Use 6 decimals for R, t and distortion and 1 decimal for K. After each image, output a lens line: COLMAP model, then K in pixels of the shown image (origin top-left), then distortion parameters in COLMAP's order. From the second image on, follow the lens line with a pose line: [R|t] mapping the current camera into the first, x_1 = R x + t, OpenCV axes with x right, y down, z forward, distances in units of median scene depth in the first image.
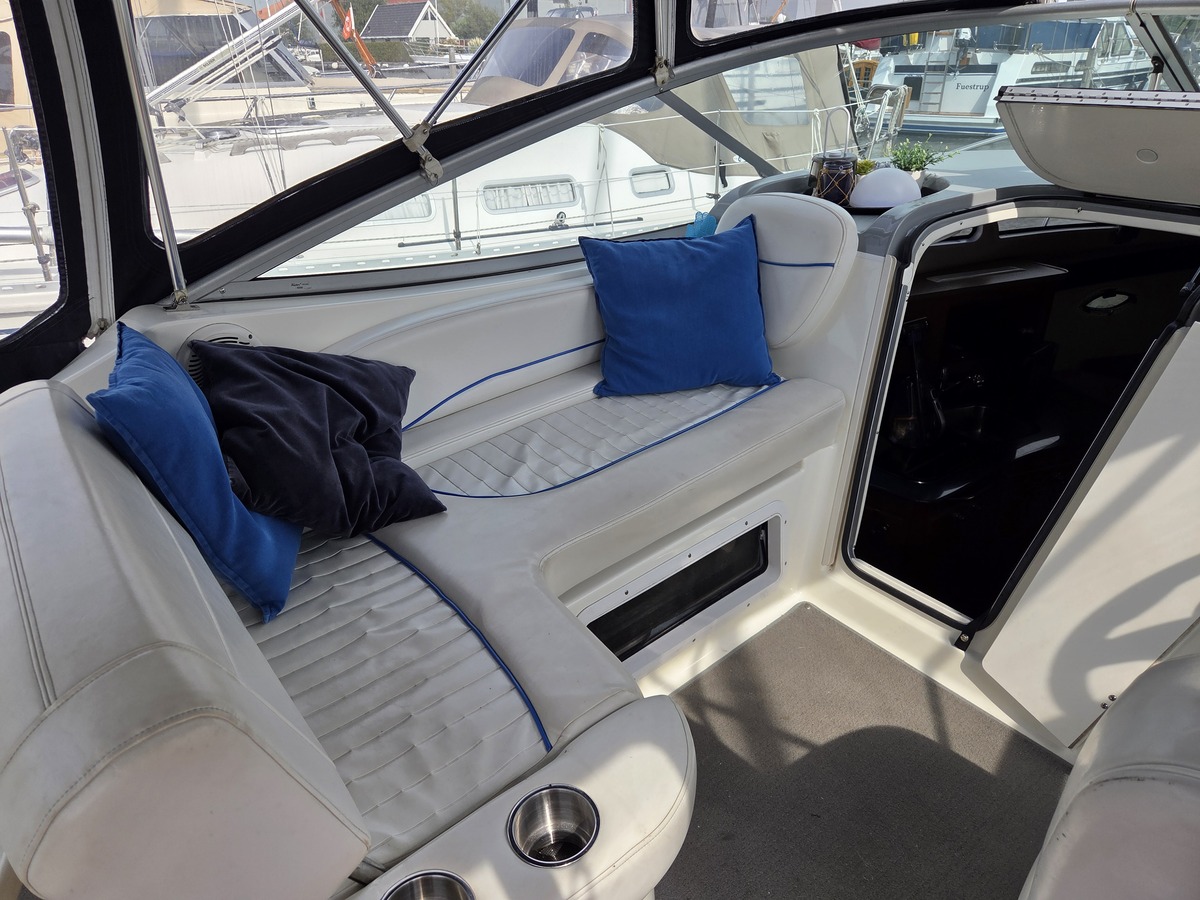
lens RADIAL K [[795.6, 0, 600.0], [0, 795.6, 450.0], [0, 0, 1]] dist [0.055430, -0.051279]
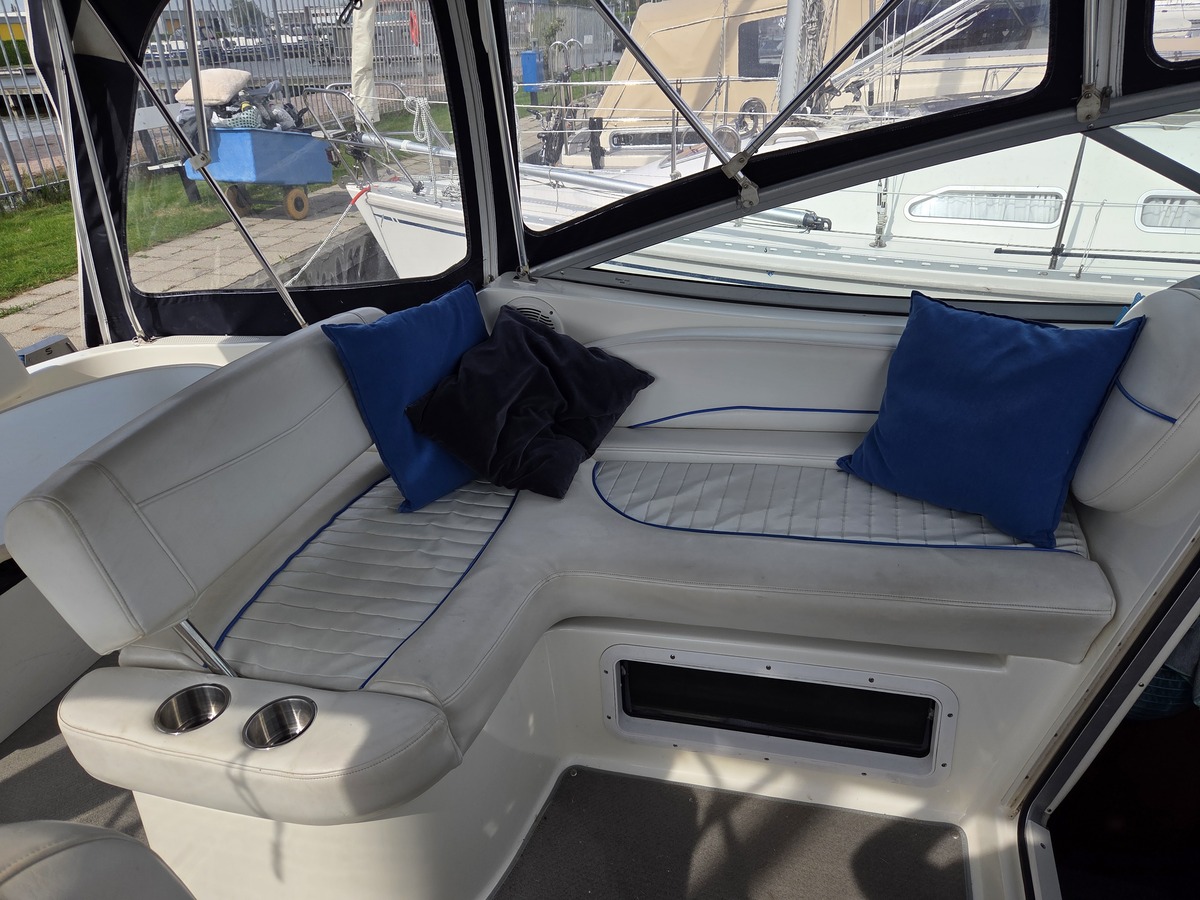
lens RADIAL K [[795.6, 0, 600.0], [0, 795.6, 450.0], [0, 0, 1]] dist [0.055430, -0.051279]
pose [[0.581874, 0.368801, -0.724851, 0.533291], [-0.328453, 0.921916, 0.205401, -0.201876], [0.744003, 0.118562, 0.657573, 0.234969]]
